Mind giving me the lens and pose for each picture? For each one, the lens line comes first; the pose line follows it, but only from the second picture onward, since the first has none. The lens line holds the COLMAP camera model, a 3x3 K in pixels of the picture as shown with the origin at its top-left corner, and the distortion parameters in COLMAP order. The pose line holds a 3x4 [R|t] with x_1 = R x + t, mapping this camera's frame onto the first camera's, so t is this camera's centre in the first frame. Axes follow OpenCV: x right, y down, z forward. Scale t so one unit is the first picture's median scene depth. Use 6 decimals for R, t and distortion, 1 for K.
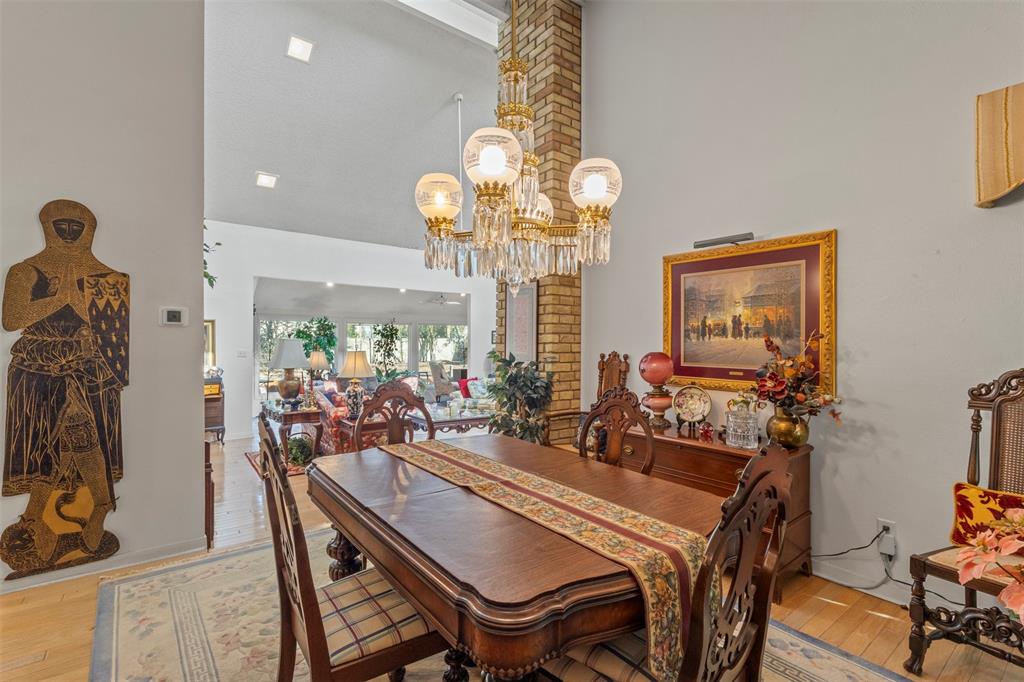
lens RADIAL K [[475.0, 0, 505.2], [0, 475.0, 342.6], [0, 0, 1]] dist [-0.000718, 0.002091]
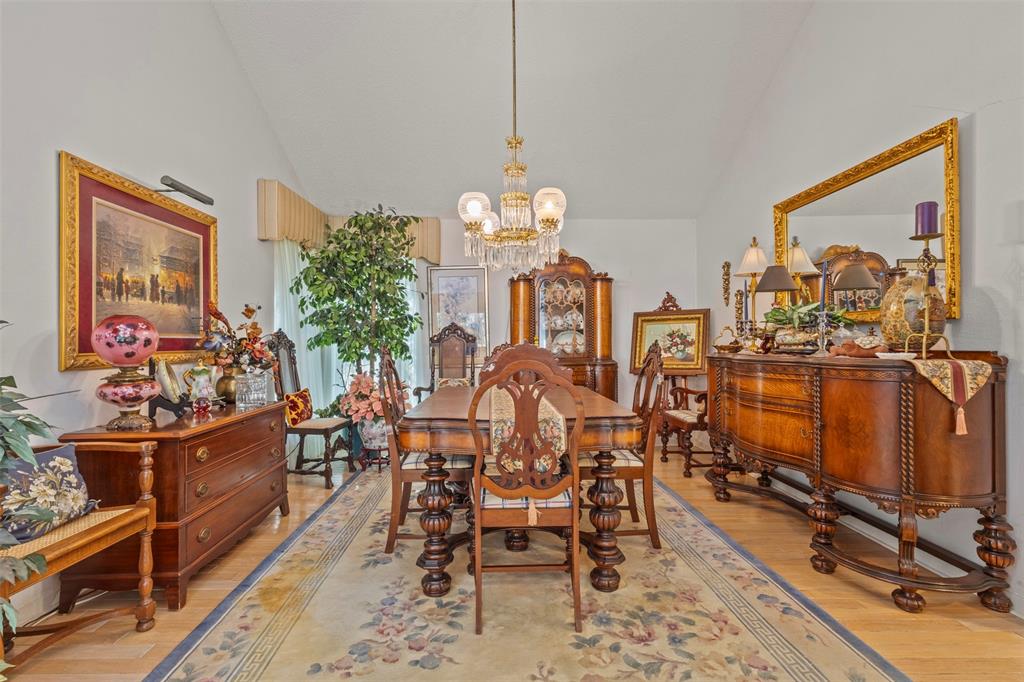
lens RADIAL K [[475.0, 0, 508.2], [0, 475.0, 339.9], [0, 0, 1]] dist [-0.000718, 0.002091]
pose [[-0.810879, 0.005111, 0.585192, -0.492146], [0.008310, 0.999962, 0.002781, 0.058434], [-0.585155, 0.007118, -0.810890, 1.261019]]
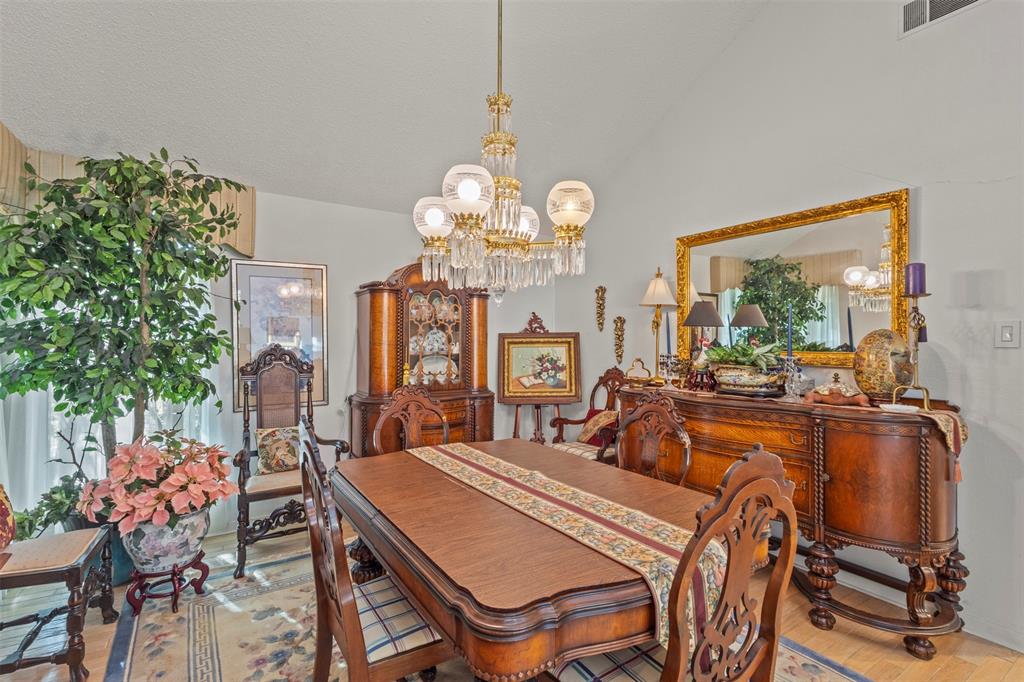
lens RADIAL K [[475.0, 0, 511.9], [0, 475.0, 338.2], [0, 0, 1]] dist [-0.000718, 0.002091]
pose [[-0.997394, -0.004267, 0.072016, -0.057203], [-0.004296, 0.999991, -0.000246, -0.008317], [-0.072015, -0.000555, -0.997403, 1.136907]]
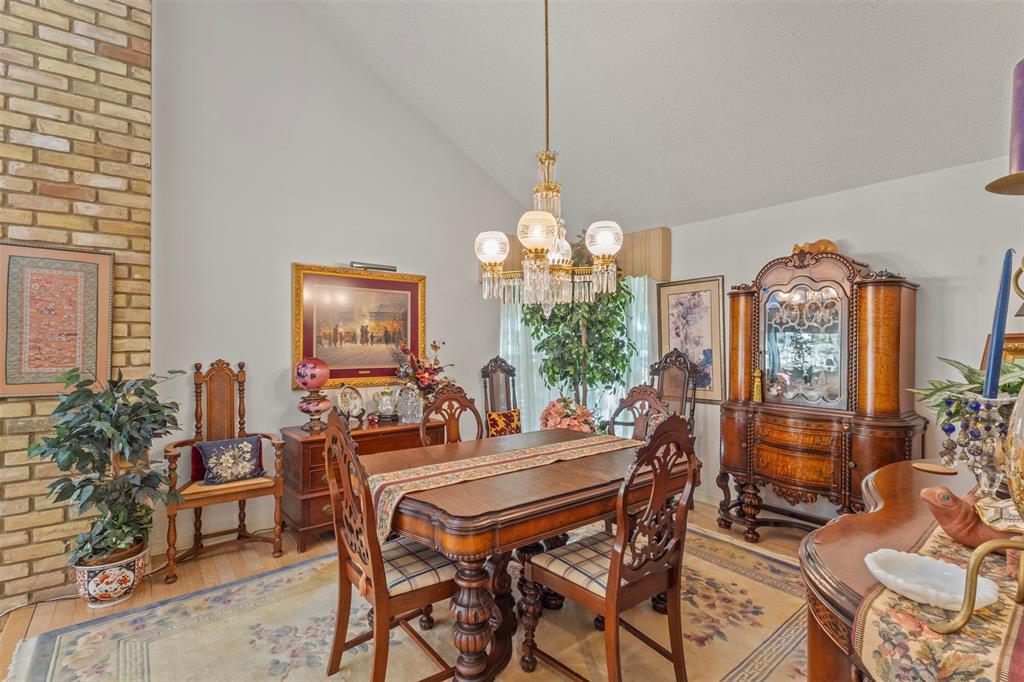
lens RADIAL K [[475.0, 0, 503.6], [0, 475.0, 342.8], [0, 0, 1]] dist [-0.000718, 0.002091]
pose [[-0.009564, -0.002501, 0.999951, -0.733762], [0.003972, 0.999989, 0.002539, -0.013965], [-0.999946, 0.003996, -0.009554, 0.617983]]
